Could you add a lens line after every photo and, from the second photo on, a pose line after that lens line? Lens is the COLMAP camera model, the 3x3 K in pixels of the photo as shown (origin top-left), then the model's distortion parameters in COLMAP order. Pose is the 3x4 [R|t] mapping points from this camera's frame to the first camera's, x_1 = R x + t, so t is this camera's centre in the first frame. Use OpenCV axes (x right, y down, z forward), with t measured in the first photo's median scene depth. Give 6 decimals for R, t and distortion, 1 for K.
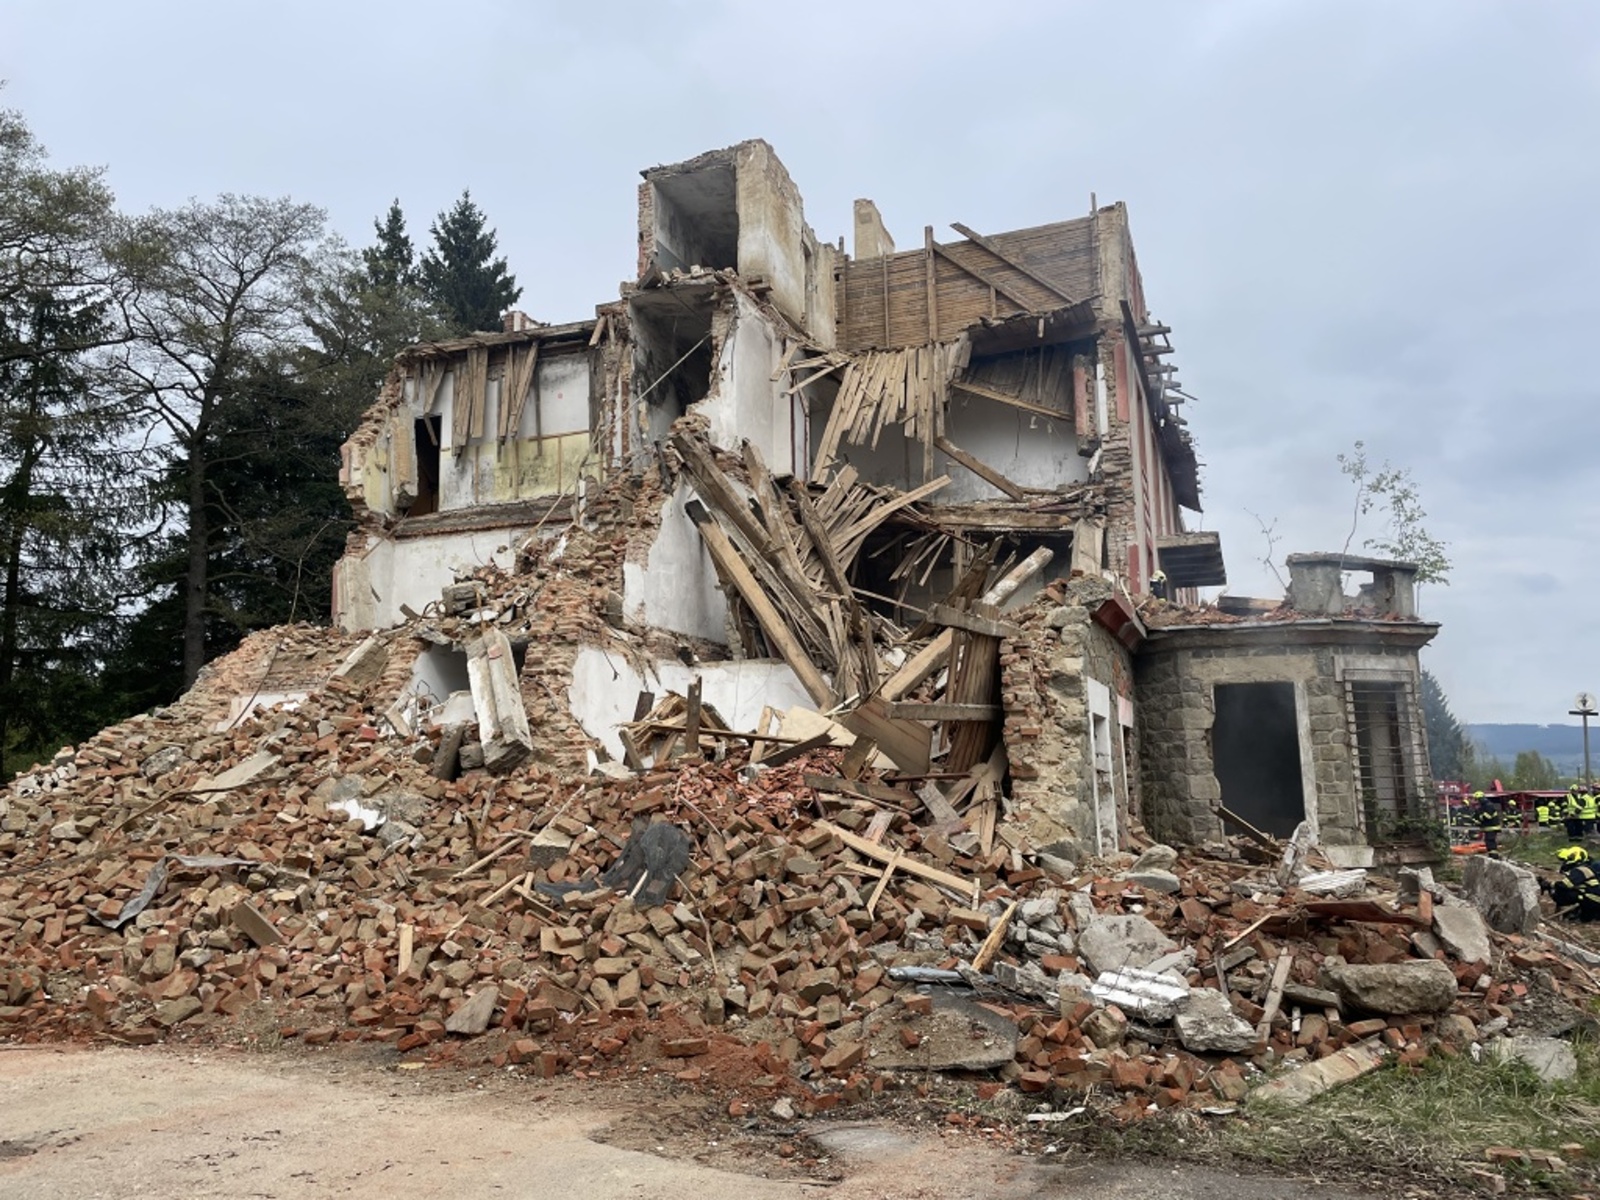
lens RADIAL K [[1176.1, 0, 800.0], [0, 1176.1, 600.0], [0, 0, 1]] dist [0.078720, -0.093967]
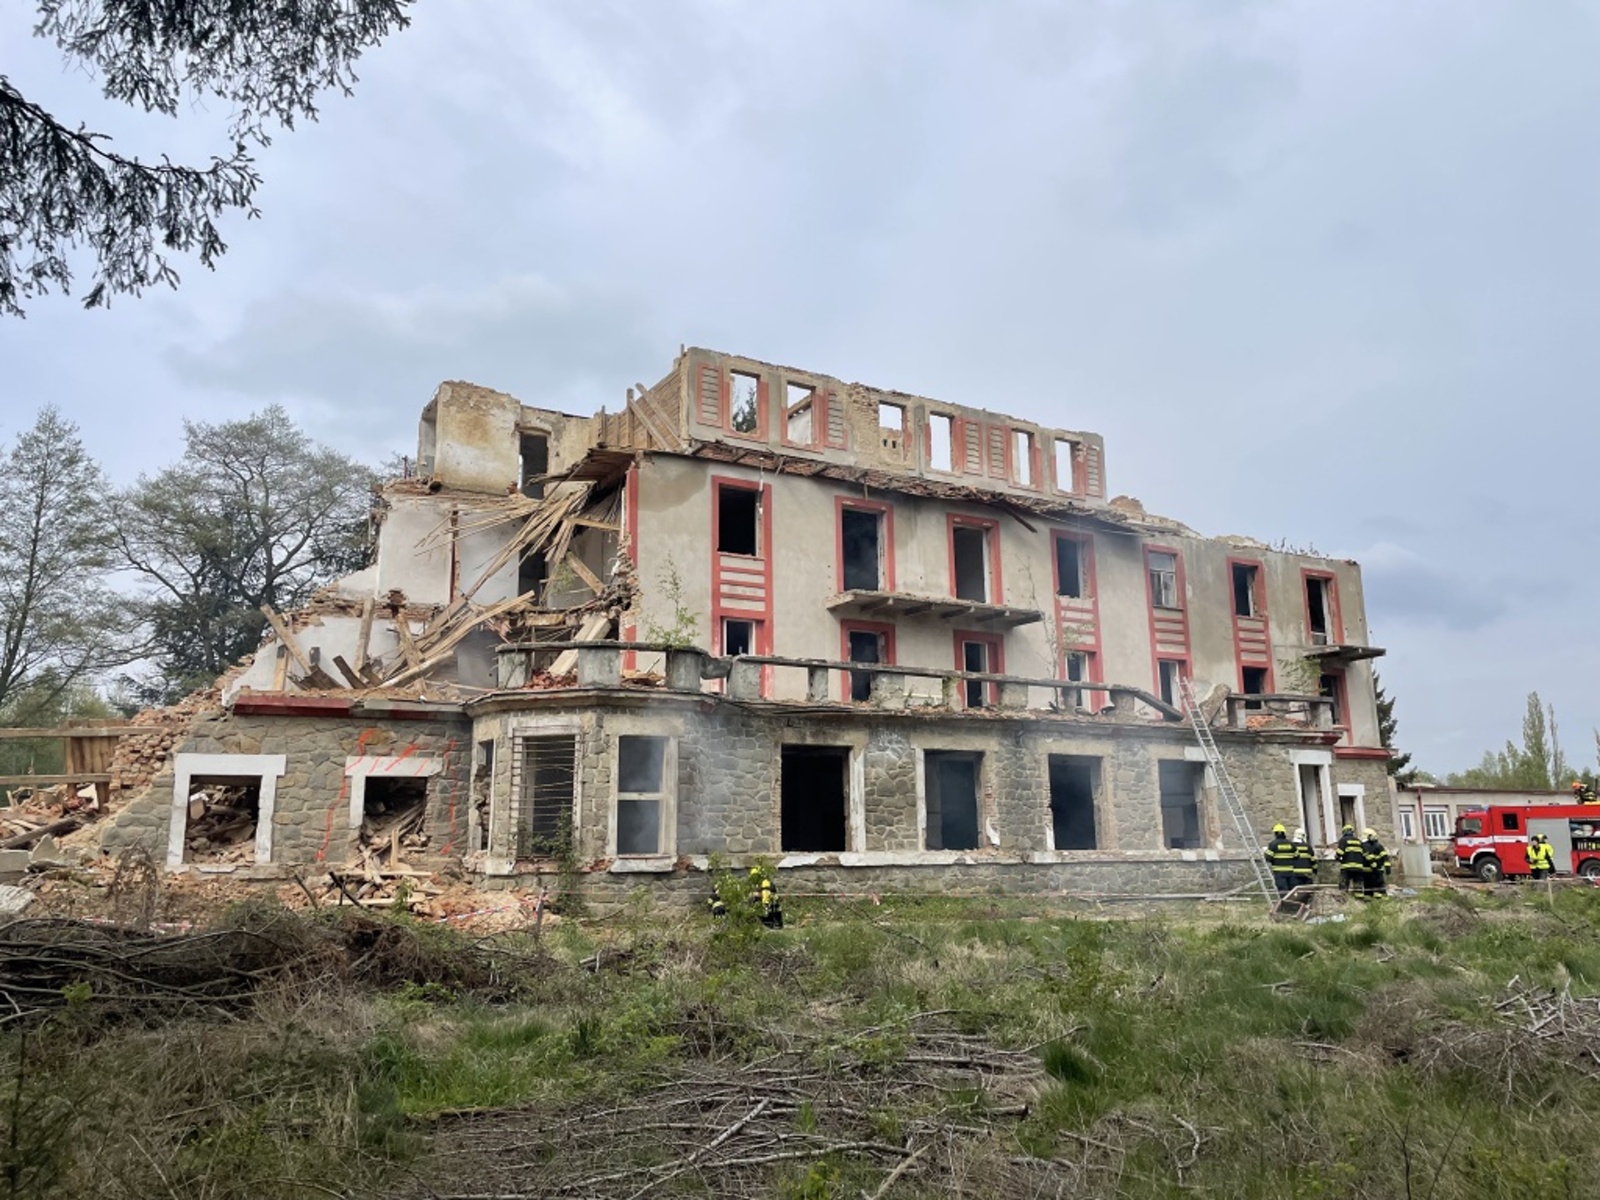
lens RADIAL K [[1134.5, 0, 800.0], [0, 1134.5, 600.0], [0, 0, 1]] dist [0.064584, -0.002762]
pose [[0.792862, -0.115342, -0.598387, 1.476870], [0.094184, 0.993320, -0.066673, 0.029438], [0.602080, -0.003495, 0.798428, 0.151822]]
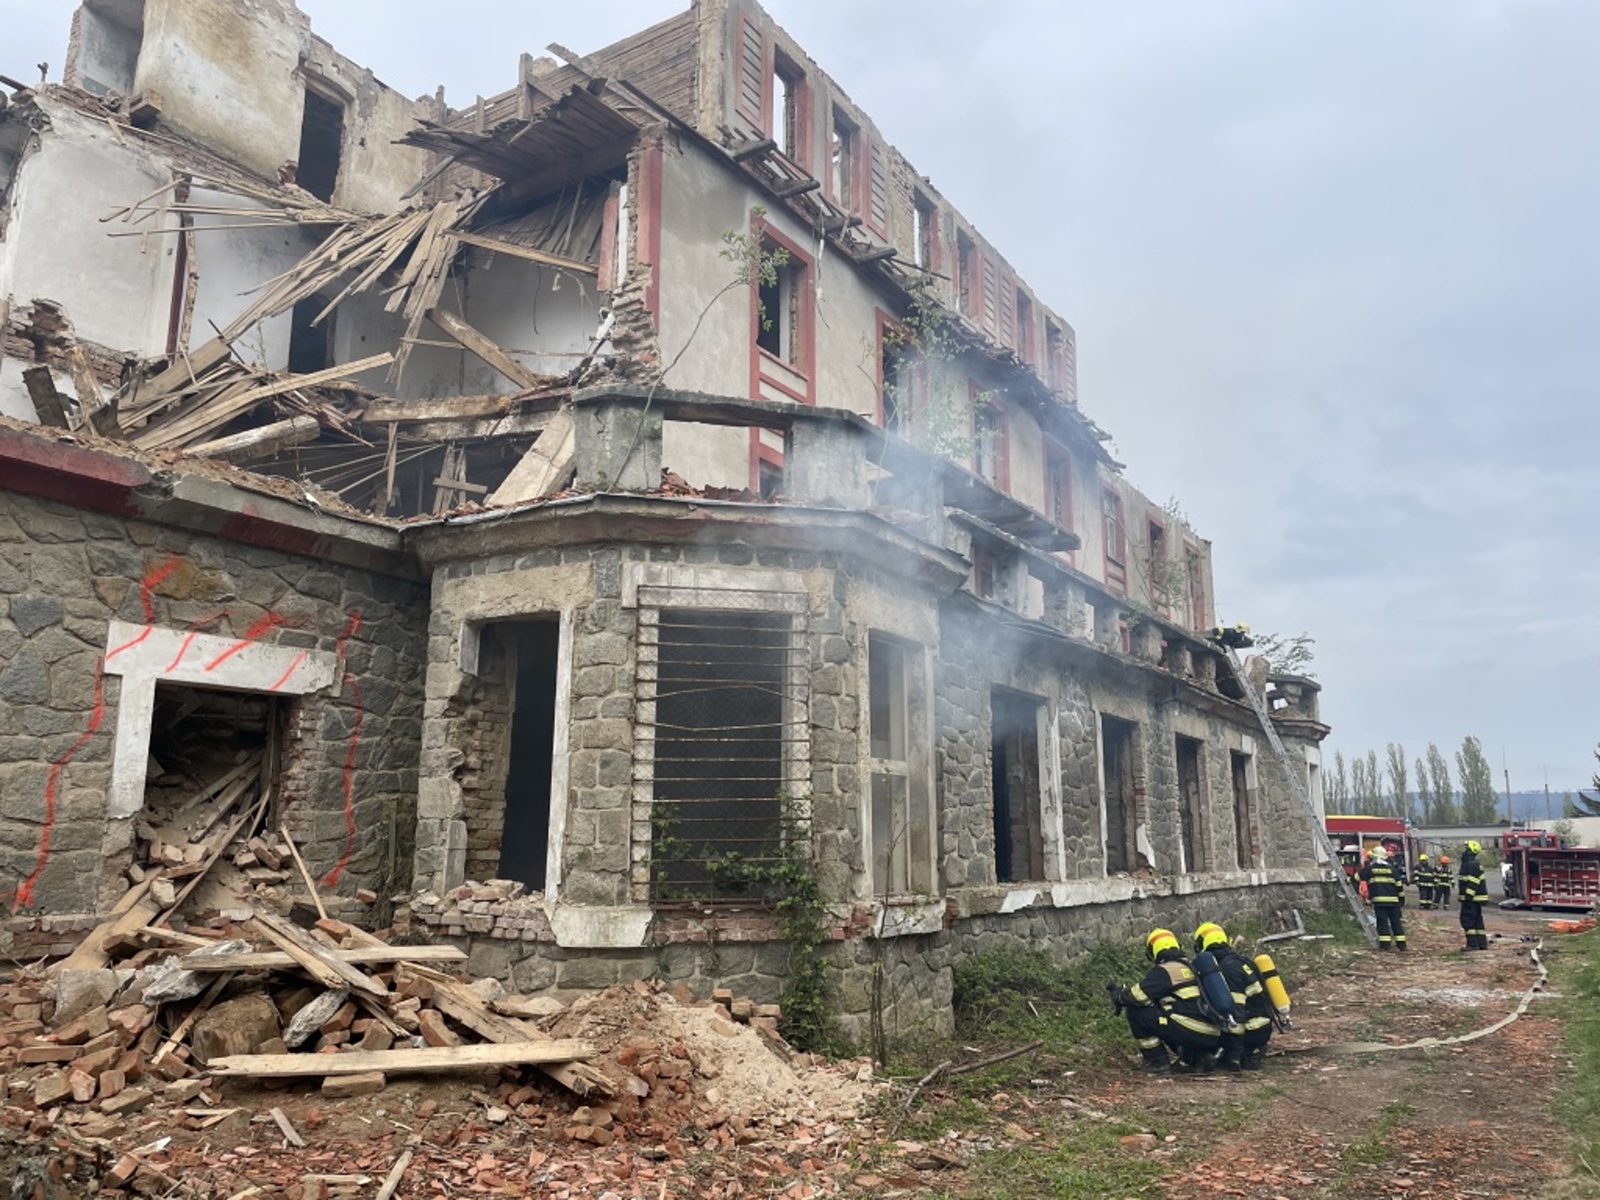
lens RADIAL K [[1176.1, 0, 800.0], [0, 1176.1, 600.0], [0, 0, 1]] dist [0.078720, -0.093967]
pose [[0.980693, -0.014842, -0.194988, 0.622073], [0.007774, 0.999286, -0.036963, 0.083735], [0.195398, 0.034733, 0.980109, 0.462712]]
